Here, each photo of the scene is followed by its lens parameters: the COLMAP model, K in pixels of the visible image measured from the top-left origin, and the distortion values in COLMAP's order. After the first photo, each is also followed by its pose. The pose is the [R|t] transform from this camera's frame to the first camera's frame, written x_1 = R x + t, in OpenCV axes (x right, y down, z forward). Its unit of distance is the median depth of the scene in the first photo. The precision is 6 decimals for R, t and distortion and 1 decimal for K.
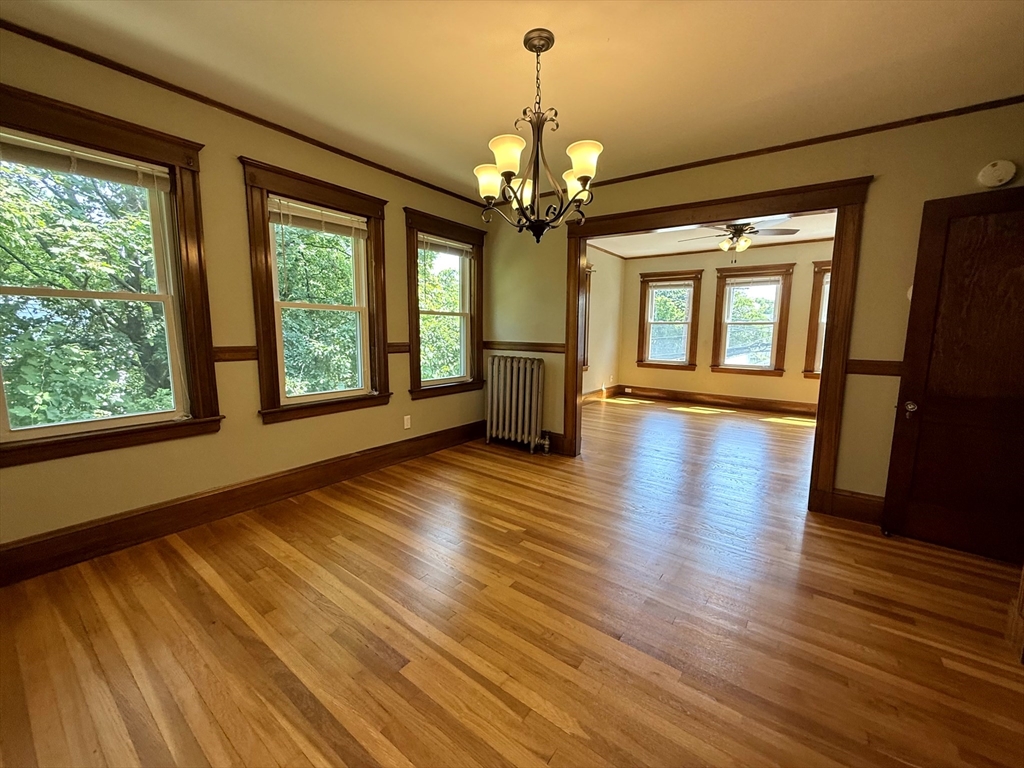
lens RADIAL K [[408.3, 0, 515.1], [0, 408.3, 379.3], [0, 0, 1]] dist [0.001236, -0.000904]
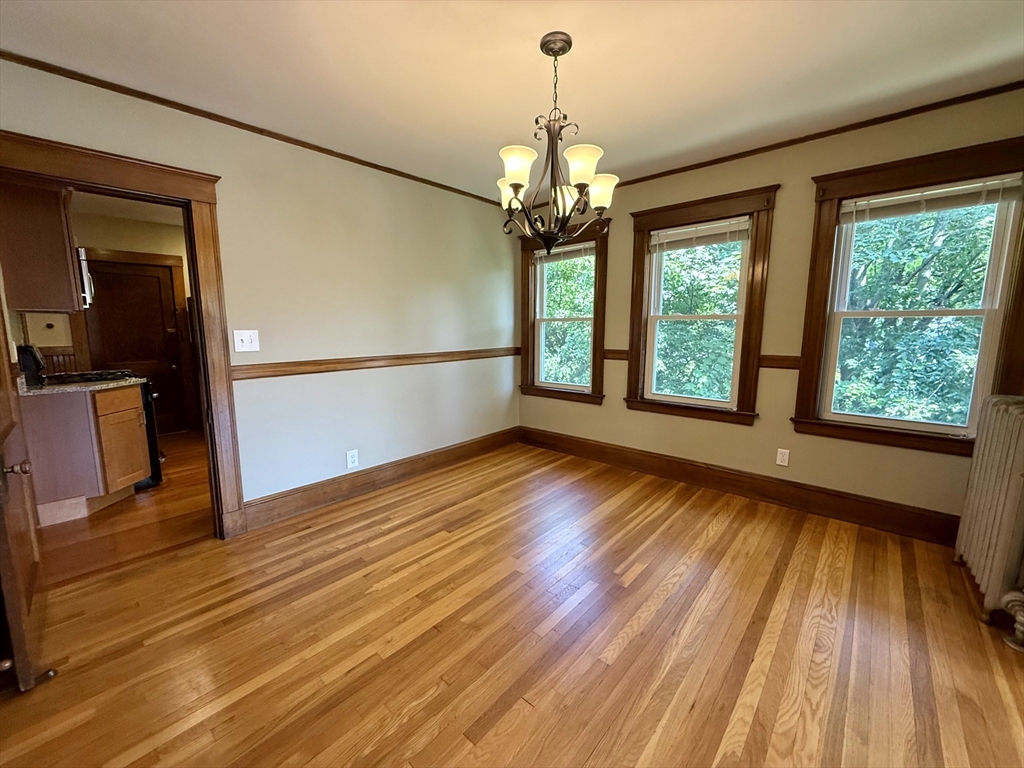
lens RADIAL K [[408.3, 0, 511.1], [0, 408.3, 382.4], [0, 0, 1]] dist [0.001236, -0.000904]
pose [[-0.095645, 0.119493, -0.988217, 0.662288], [-0.119181, 0.984252, 0.130548, -0.093425], [0.988255, 0.130263, -0.079897, 0.645665]]
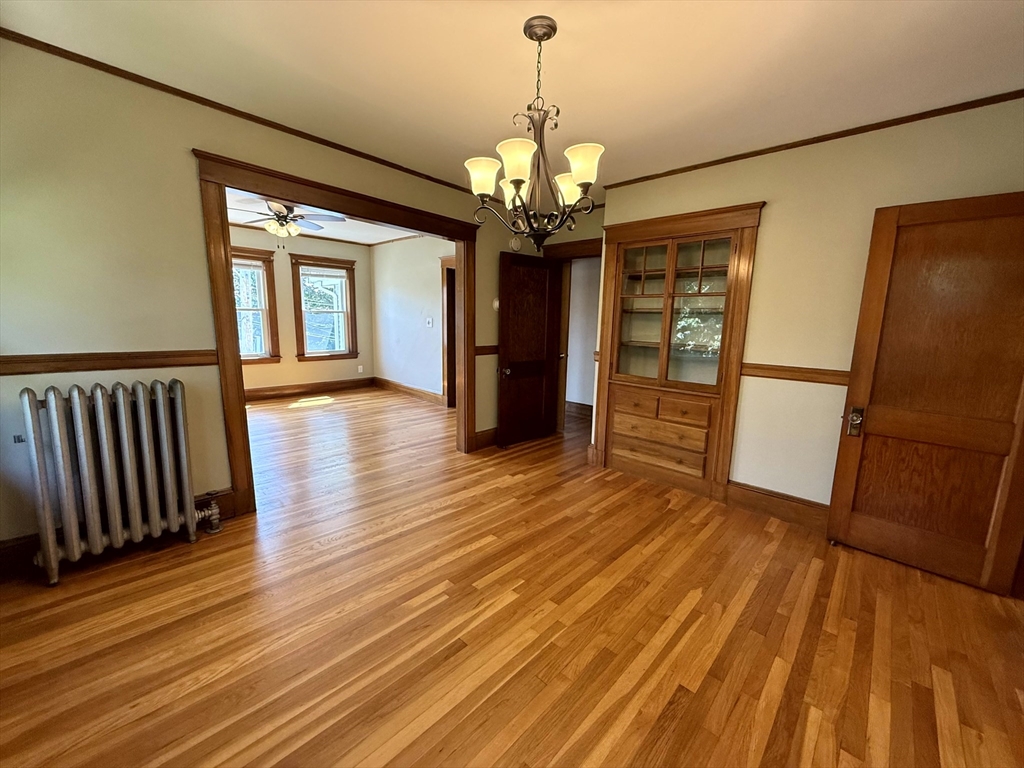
lens RADIAL K [[408.3, 0, 511.0], [0, 408.3, 382.4], [0, 0, 1]] dist [0.001236, -0.000904]
pose [[0.122465, -0.159658, 0.979547, -0.578271], [0.093892, 0.984413, 0.148713, -0.112695], [-0.988022, 0.073760, 0.135547, 0.600926]]
